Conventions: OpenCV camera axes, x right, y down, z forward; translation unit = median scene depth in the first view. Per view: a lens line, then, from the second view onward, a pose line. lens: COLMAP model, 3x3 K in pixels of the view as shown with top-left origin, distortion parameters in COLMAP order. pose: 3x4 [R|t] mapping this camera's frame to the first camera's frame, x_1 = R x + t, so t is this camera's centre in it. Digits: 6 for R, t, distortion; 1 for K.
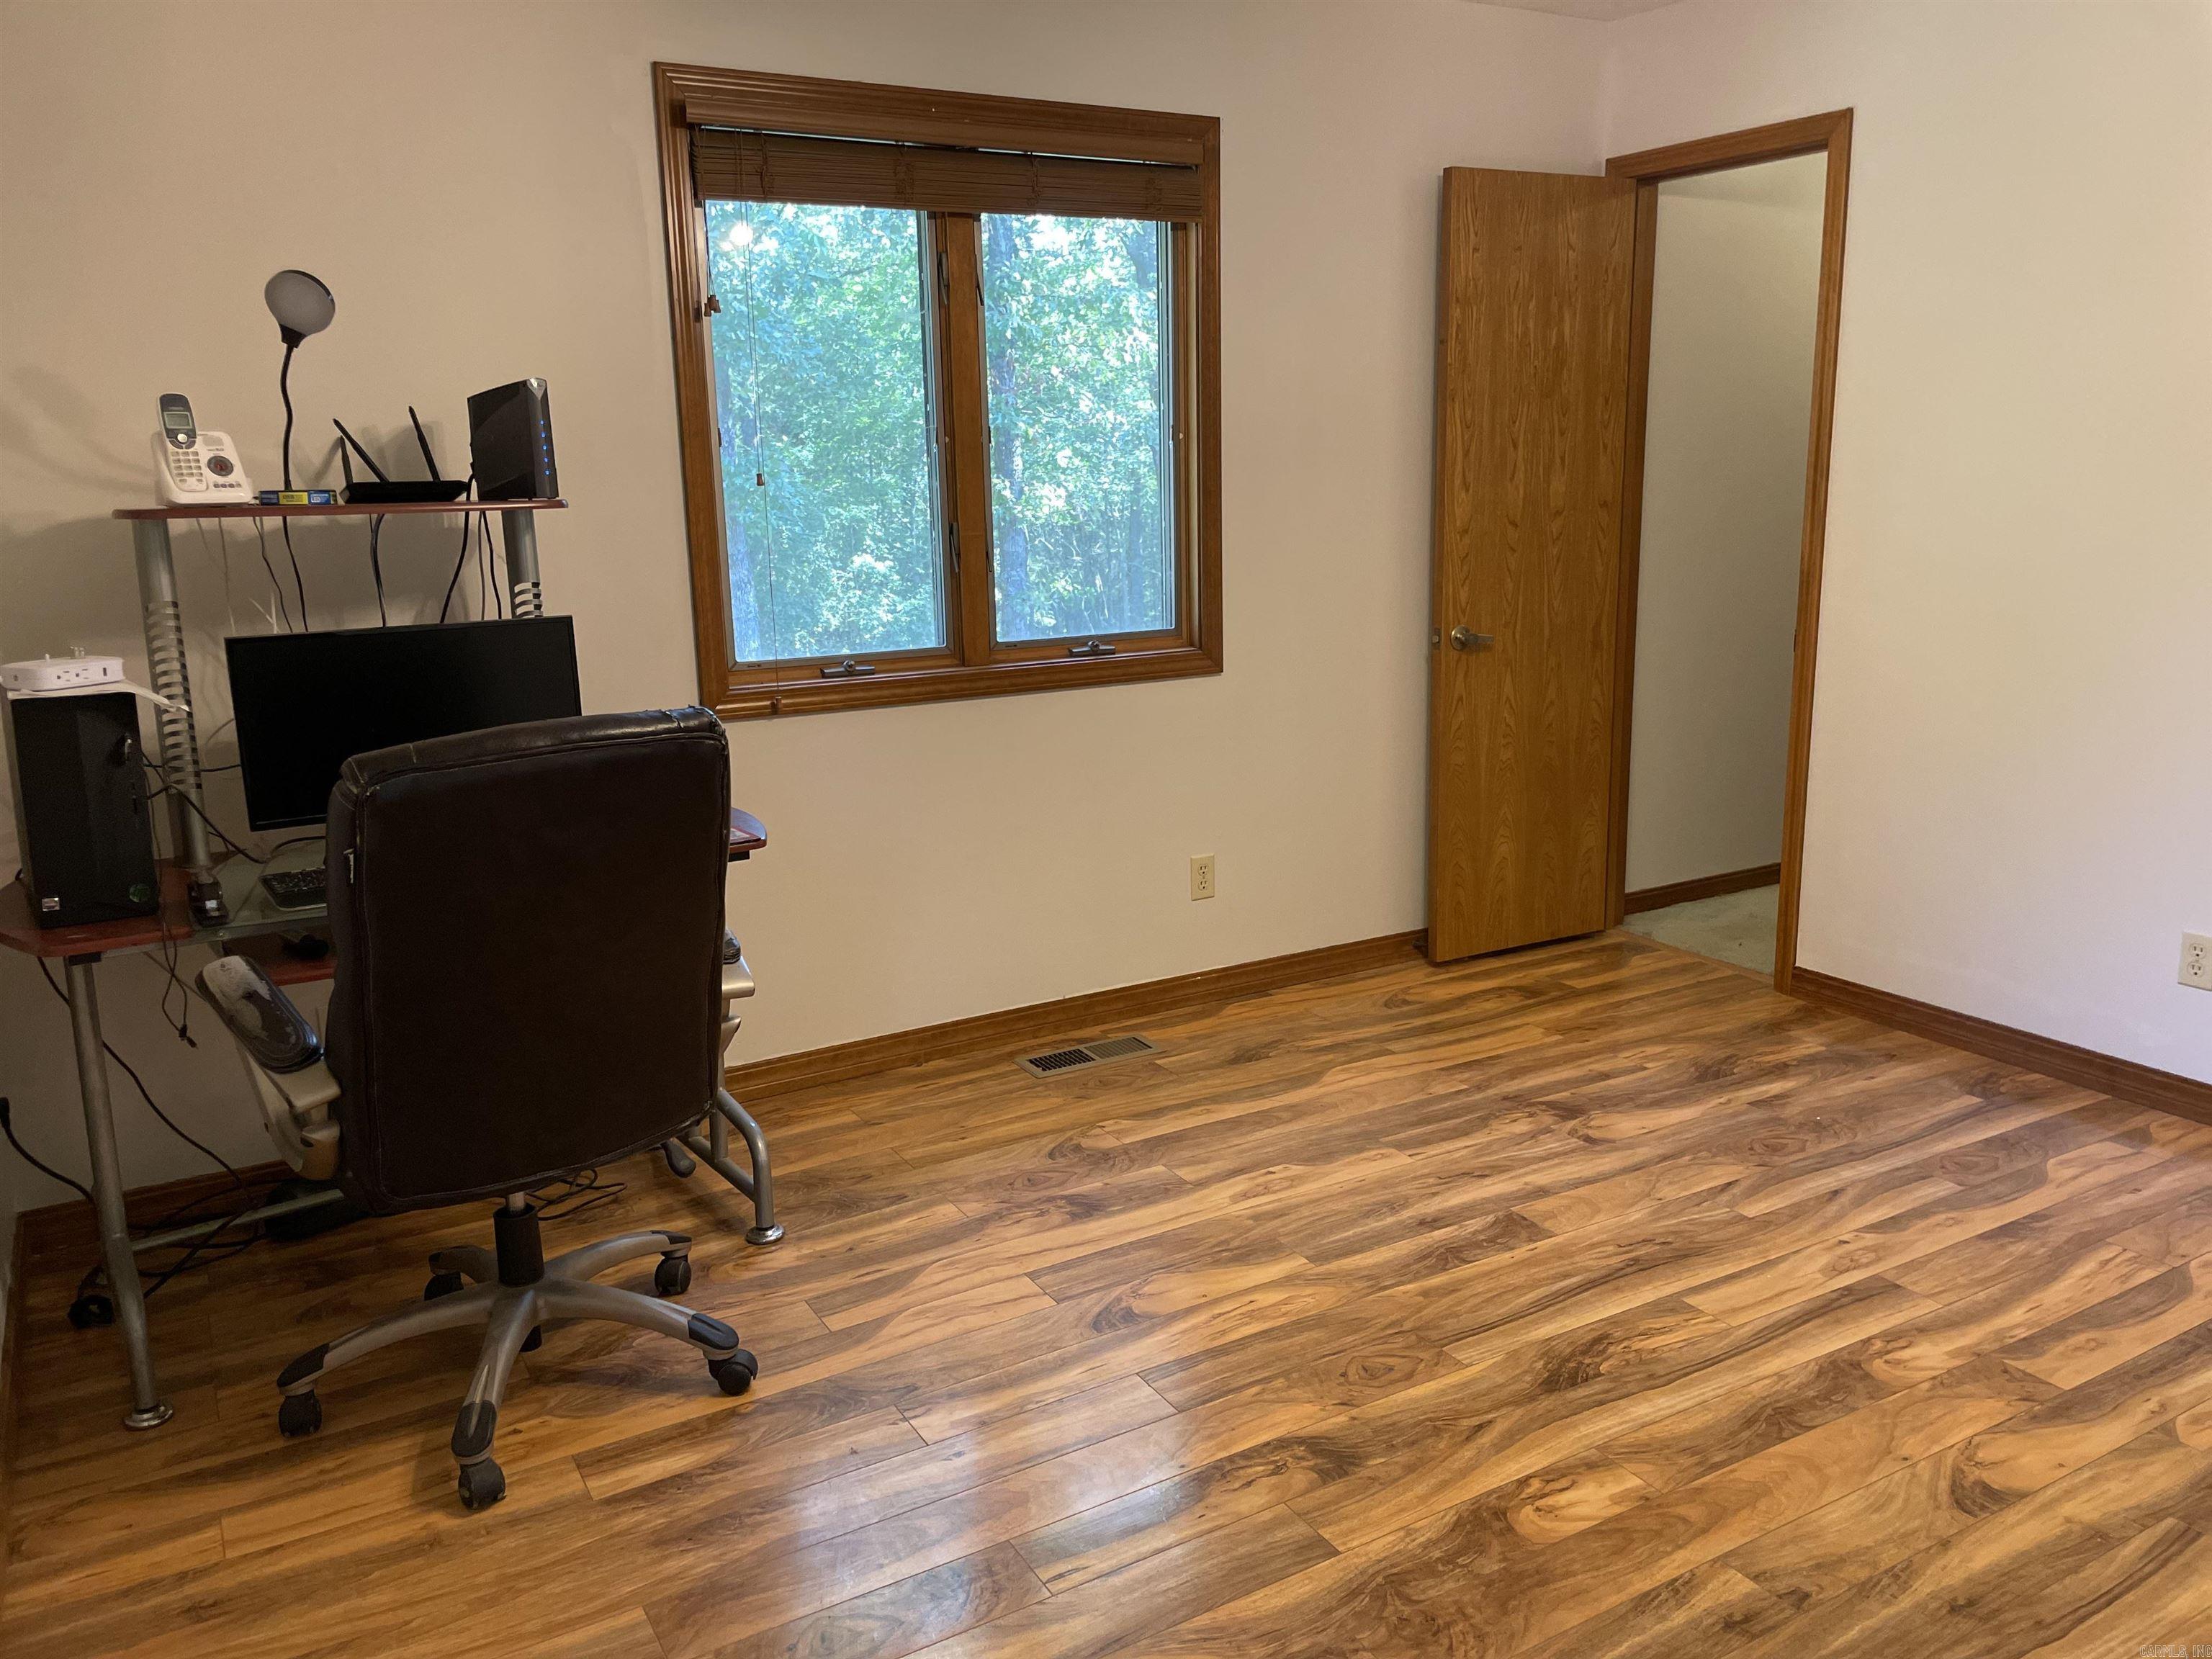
lens RADIAL K [[1674.3, 0, 1112.8], [0, 1674.3, 817.6], [0, 0, 1]] dist [0.090616, -0.122321]
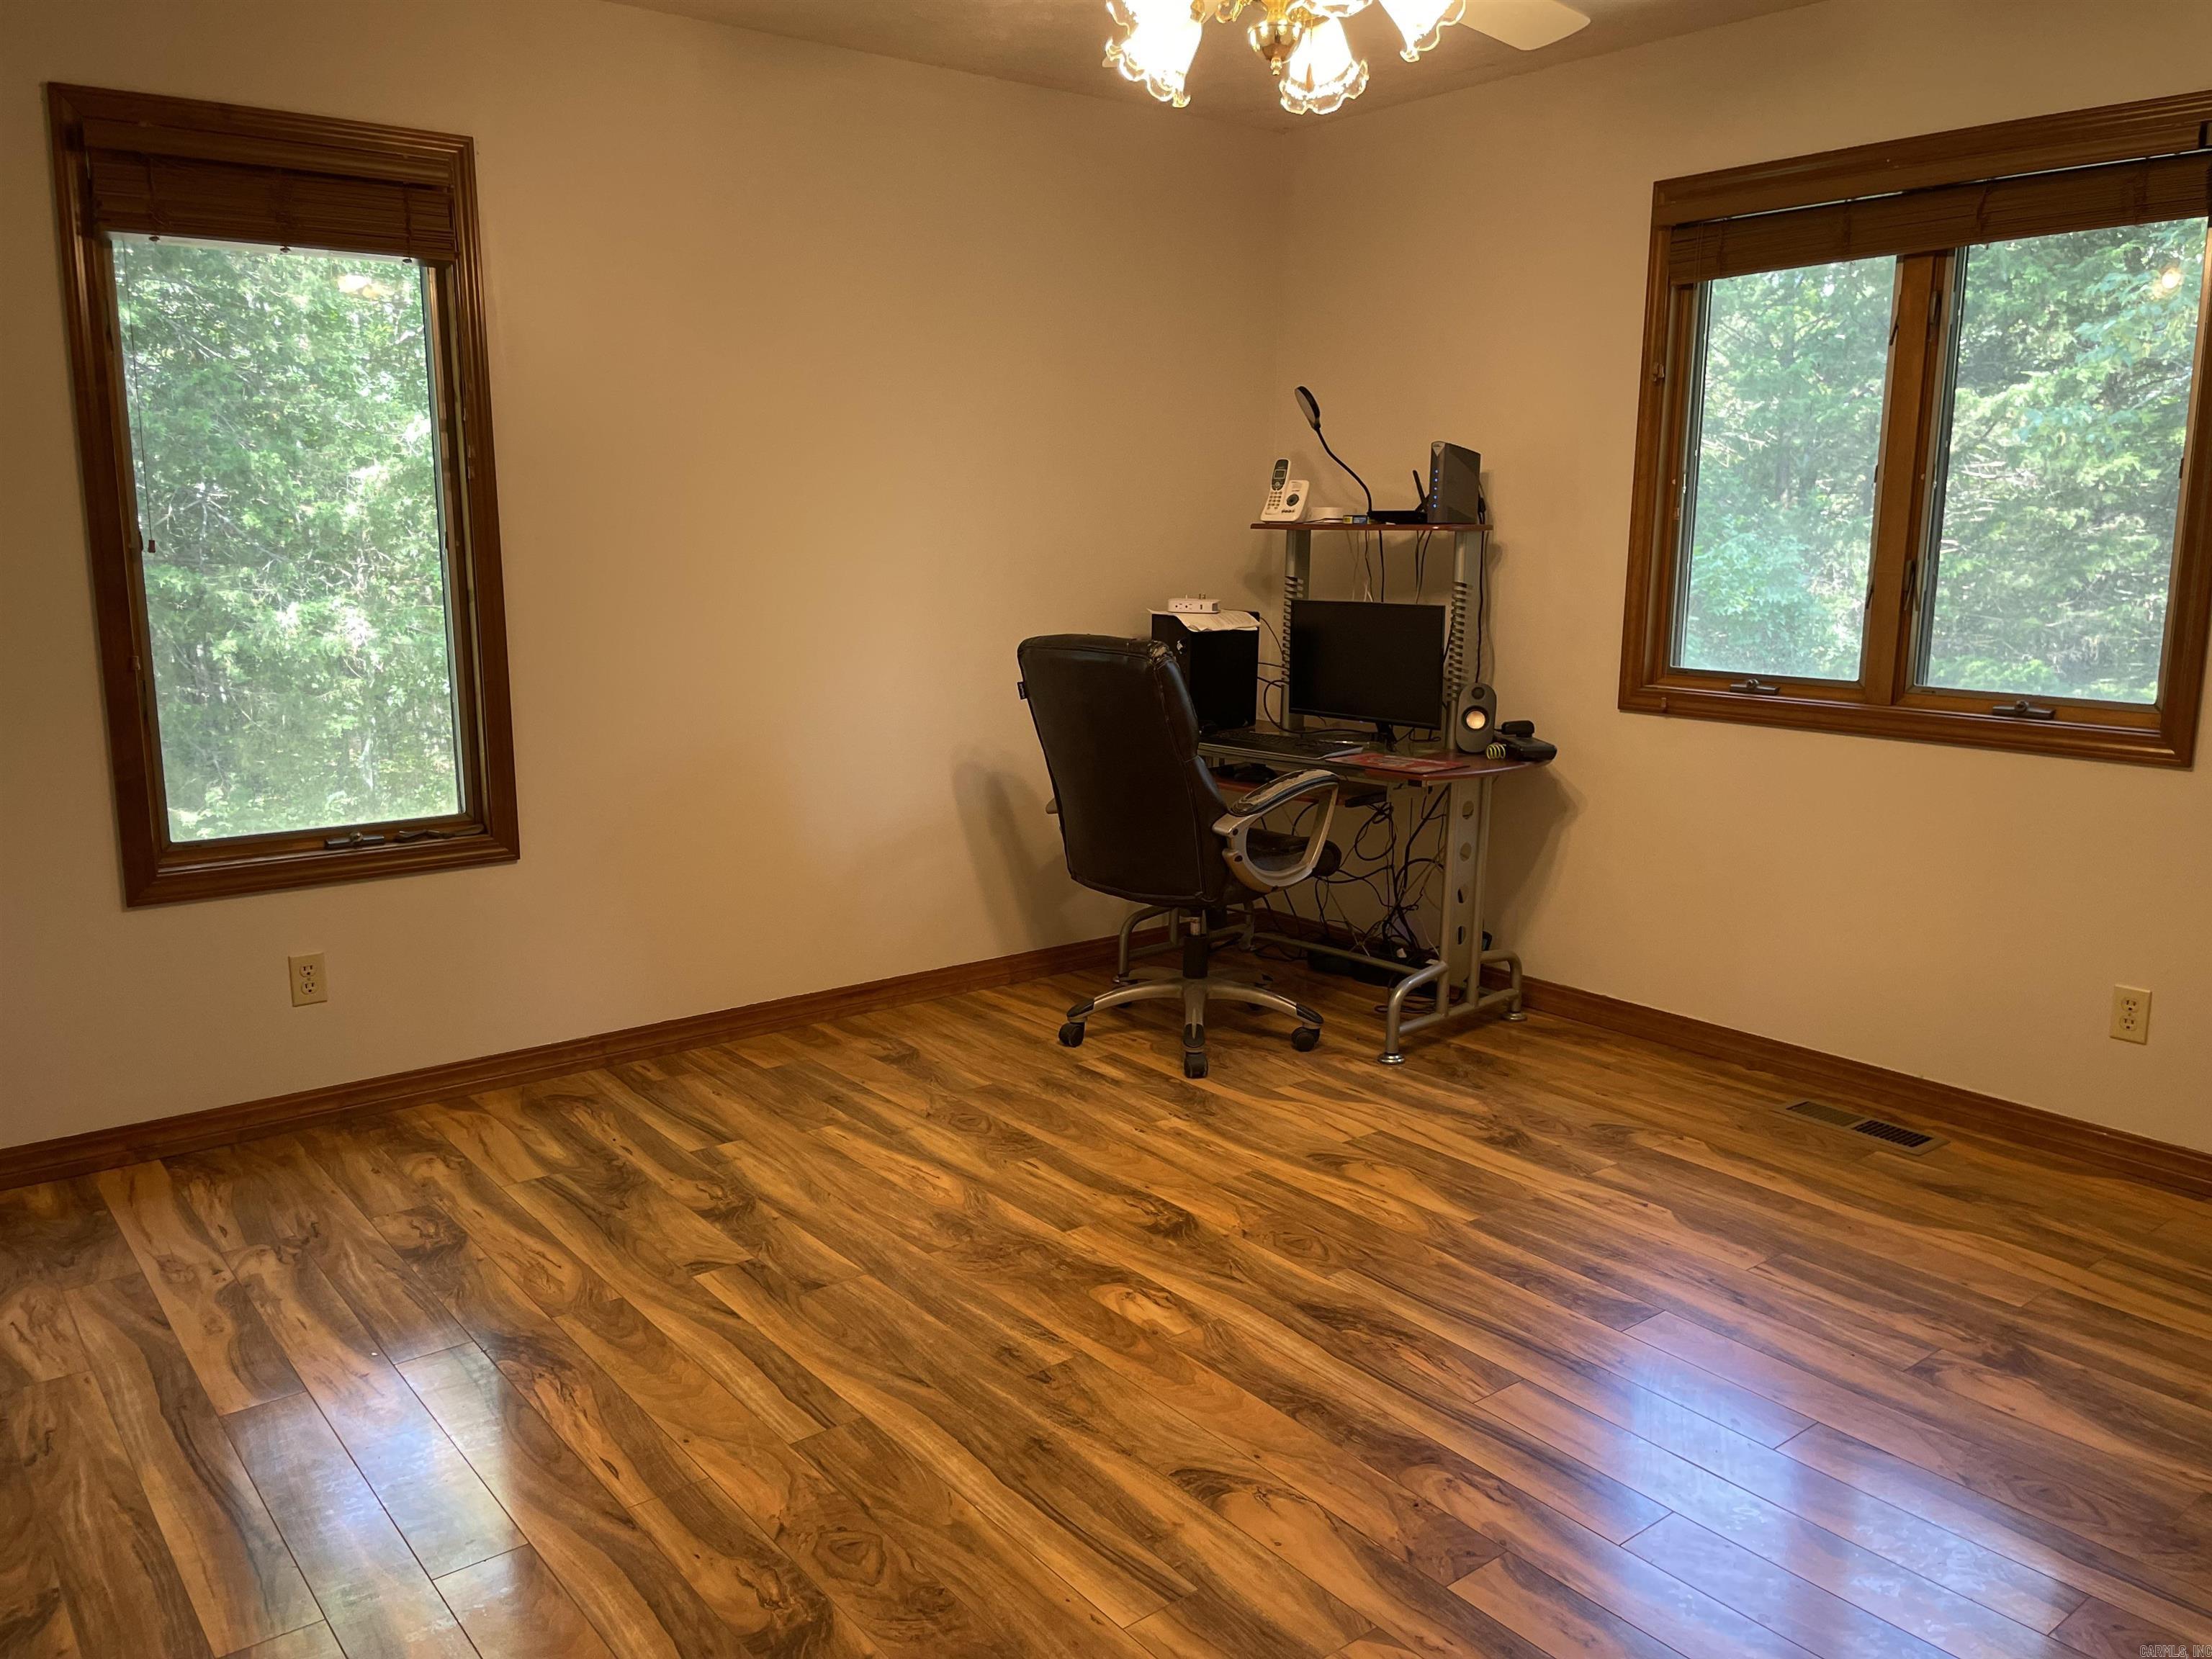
lens RADIAL K [[1674.3, 0, 1102.6], [0, 1674.3, 835.4], [0, 0, 1]] dist [0.090616, -0.122321]
pose [[0.136574, 0.203449, -0.969513, 1.089020], [-0.213217, 0.961783, 0.171791, -0.117971], [0.967412, 0.183254, 0.174733, 0.515498]]
